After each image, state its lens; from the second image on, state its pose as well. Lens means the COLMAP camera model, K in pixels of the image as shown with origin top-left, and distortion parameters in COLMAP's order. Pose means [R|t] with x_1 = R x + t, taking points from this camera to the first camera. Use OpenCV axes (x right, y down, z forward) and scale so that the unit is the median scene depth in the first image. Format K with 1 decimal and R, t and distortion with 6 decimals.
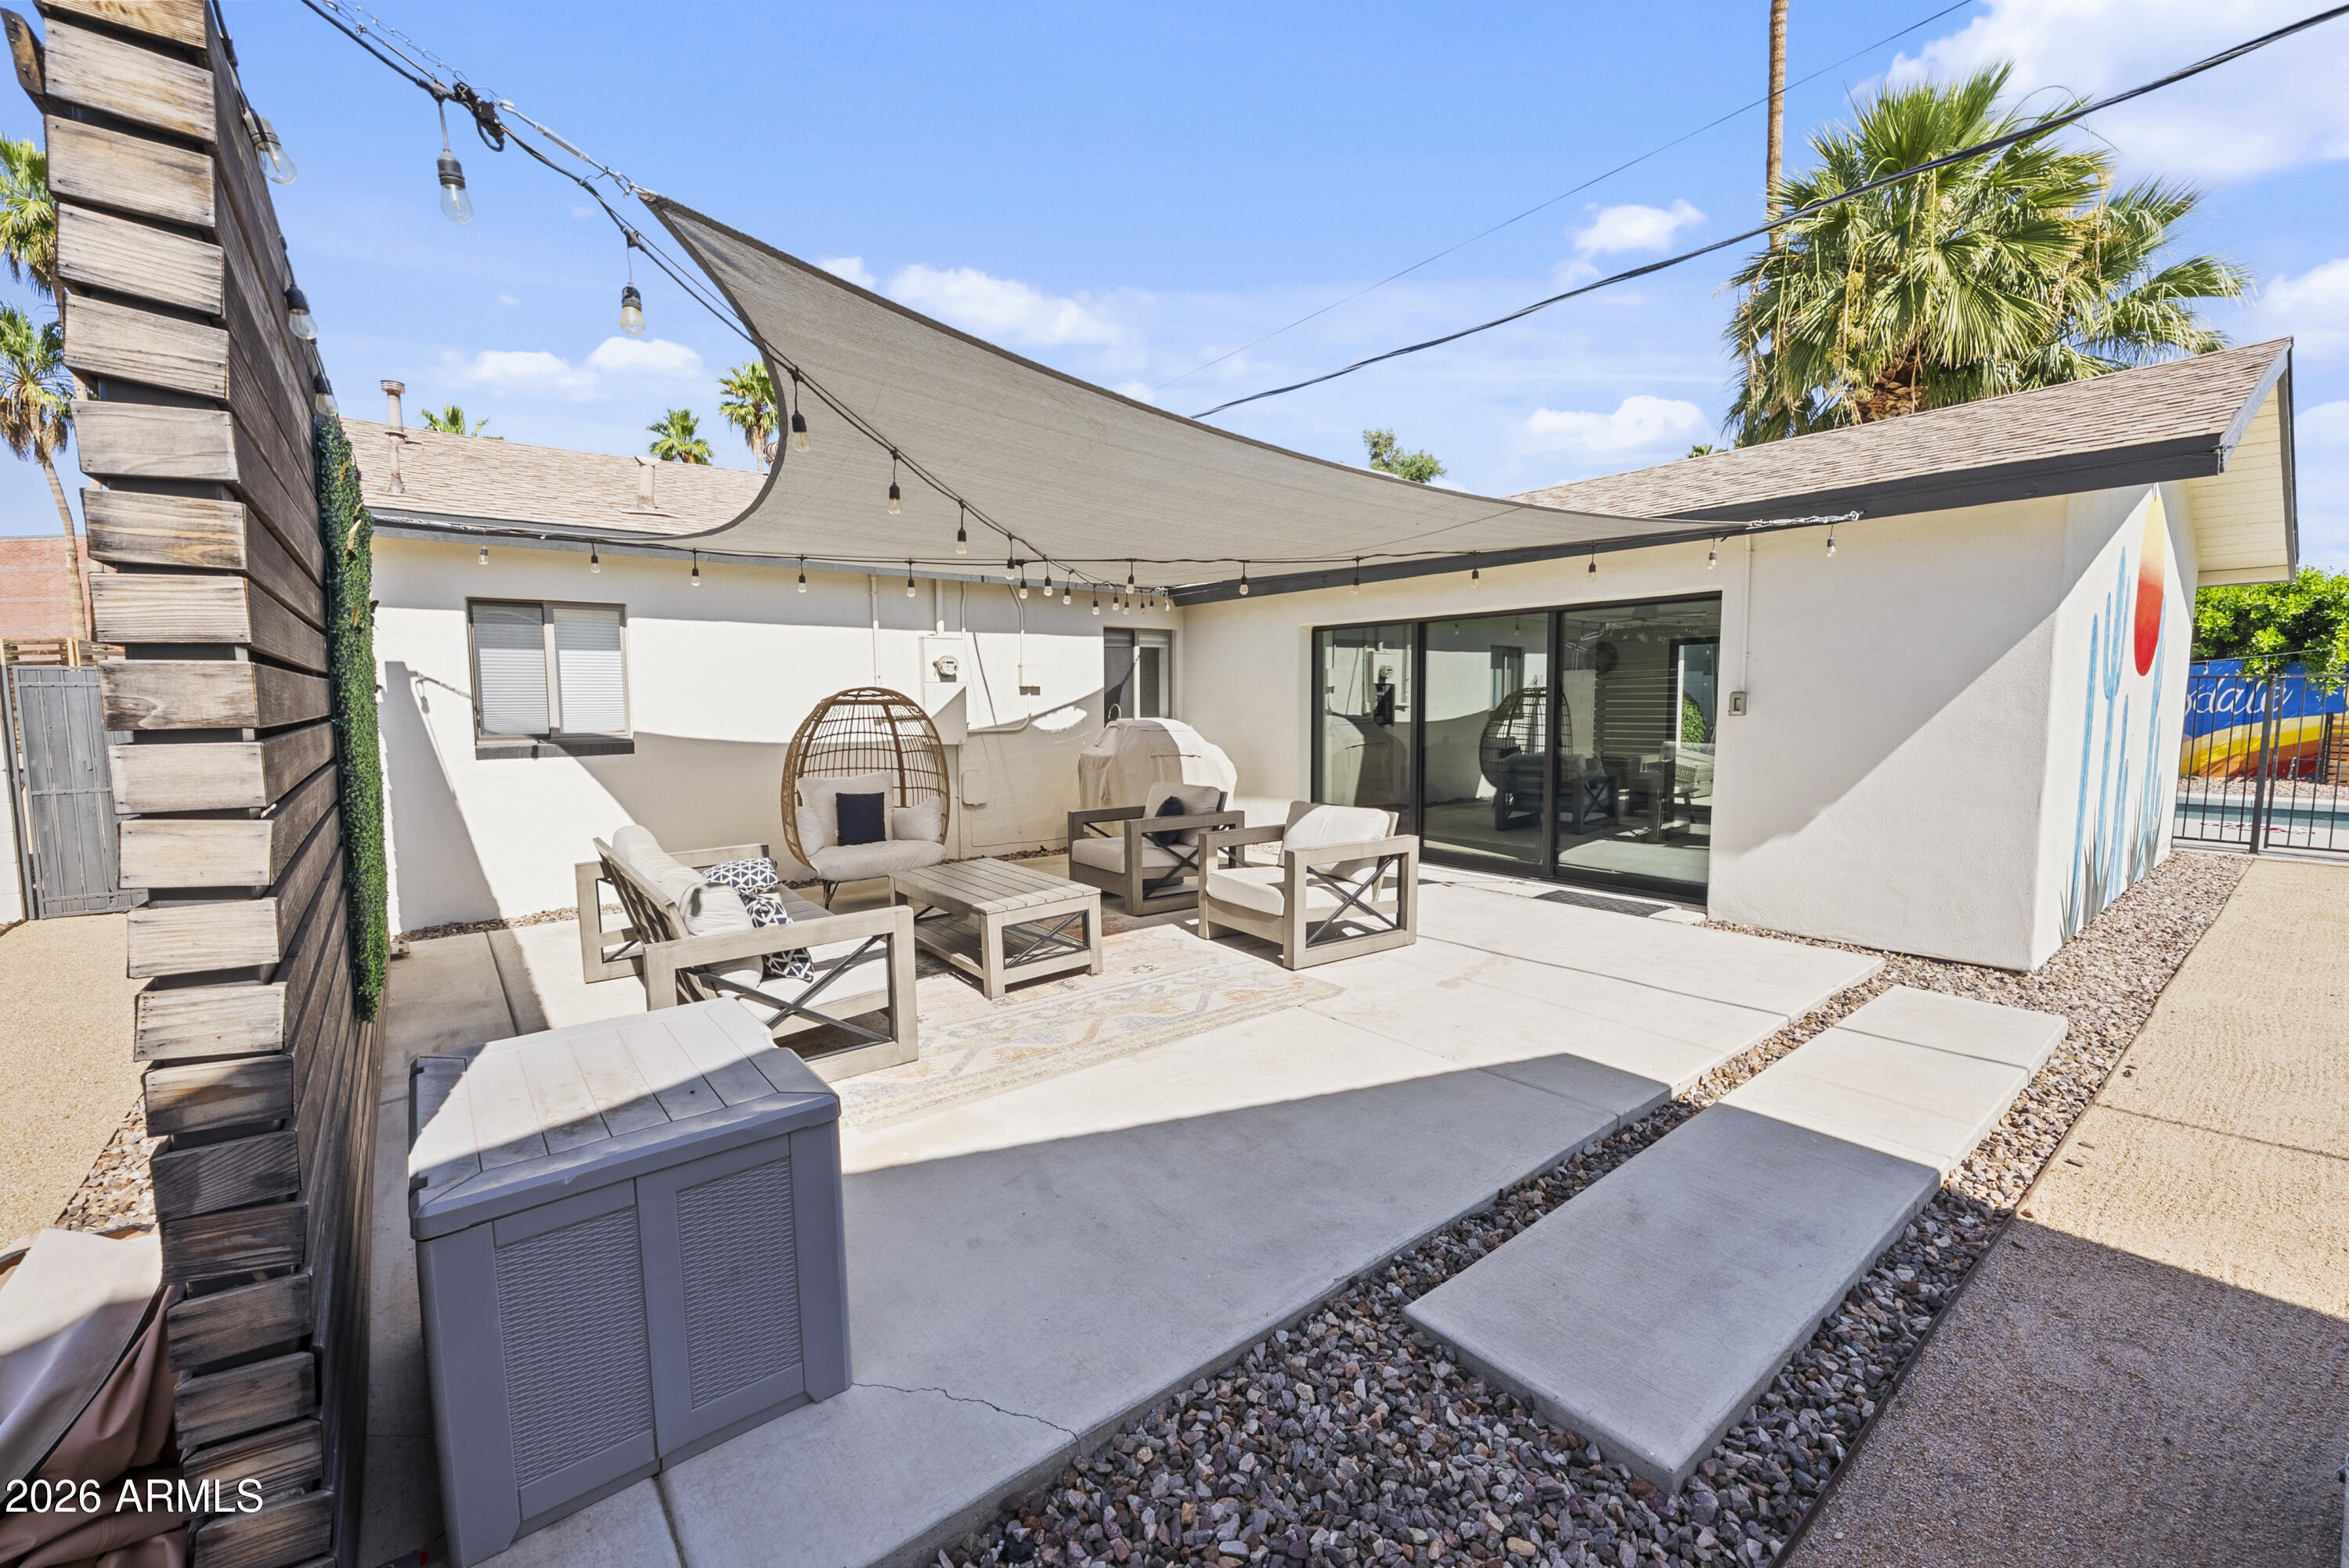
lens RADIAL K [[984.2, 0, 1156.2], [0, 984.2, 788.5], [0, 0, 1]] dist [0.001888, -0.000909]
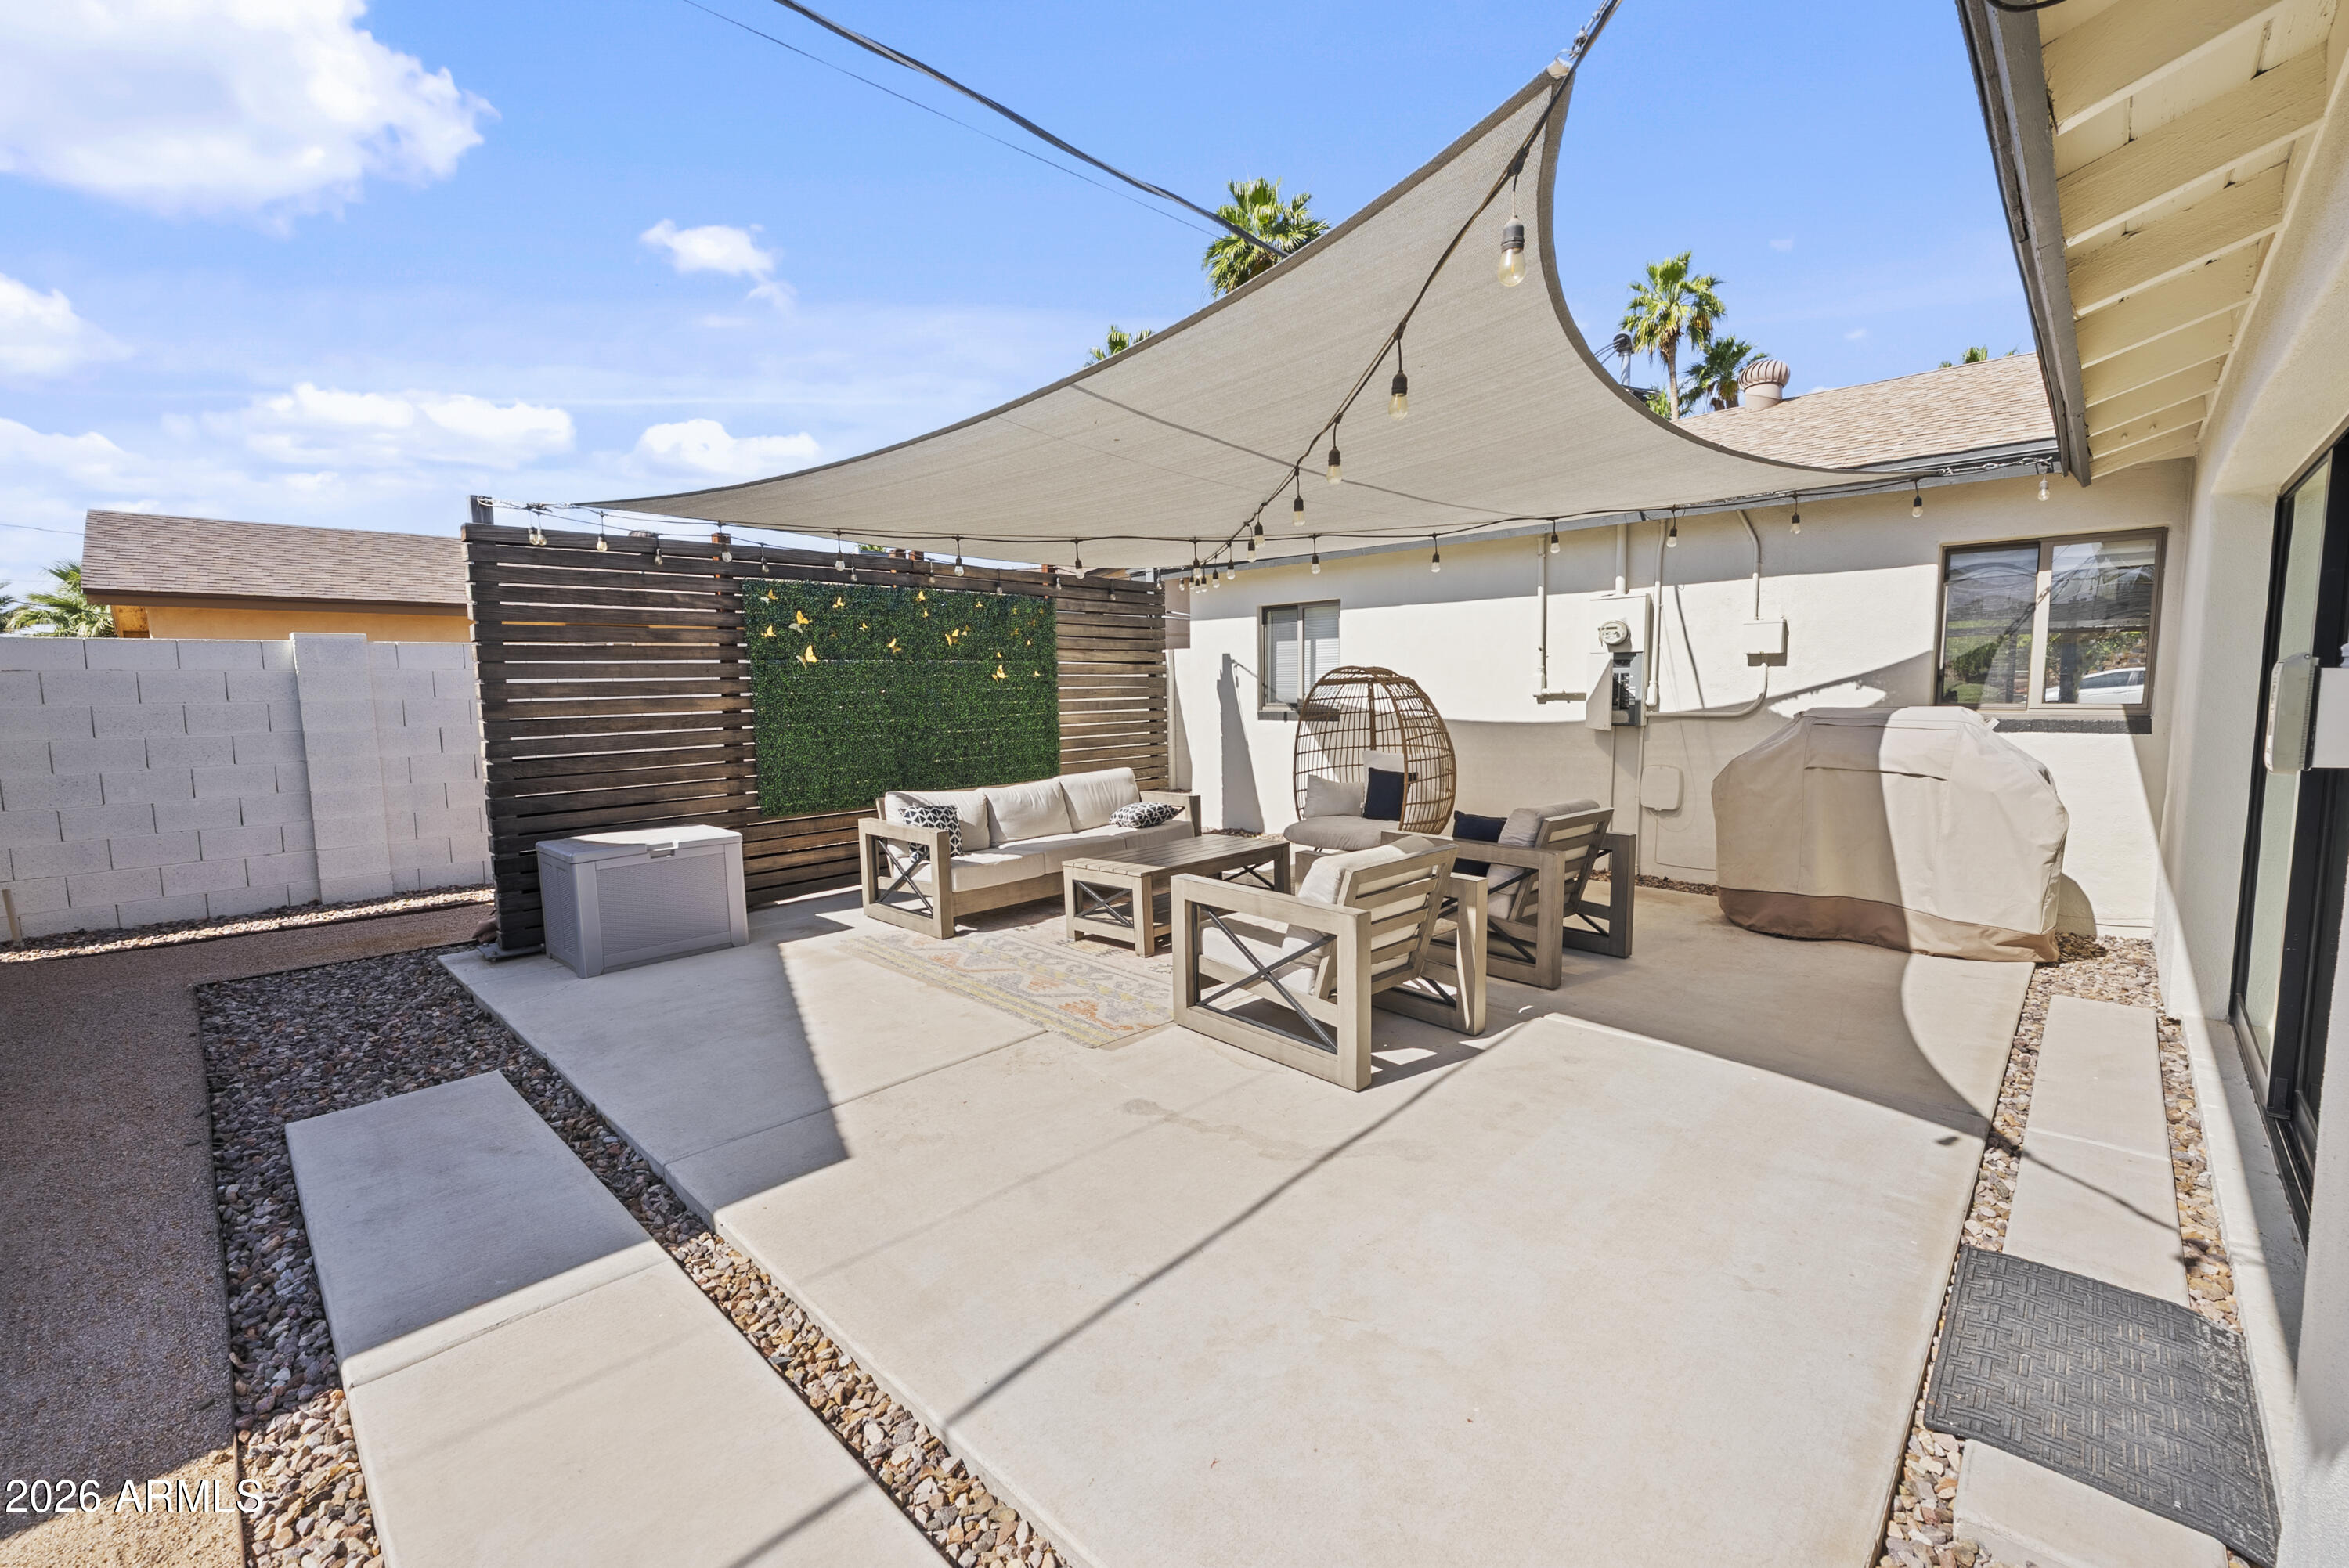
lens RADIAL K [[984.2, 0, 1179.8], [0, 984.2, 792.3], [0, 0, 1]] dist [0.001888, -0.000909]
pose [[0.113374, 0.118742, -0.986431, 0.998509], [-0.073475, 0.991116, 0.110861, -0.101895], [0.990832, 0.059909, 0.121091, 0.975421]]
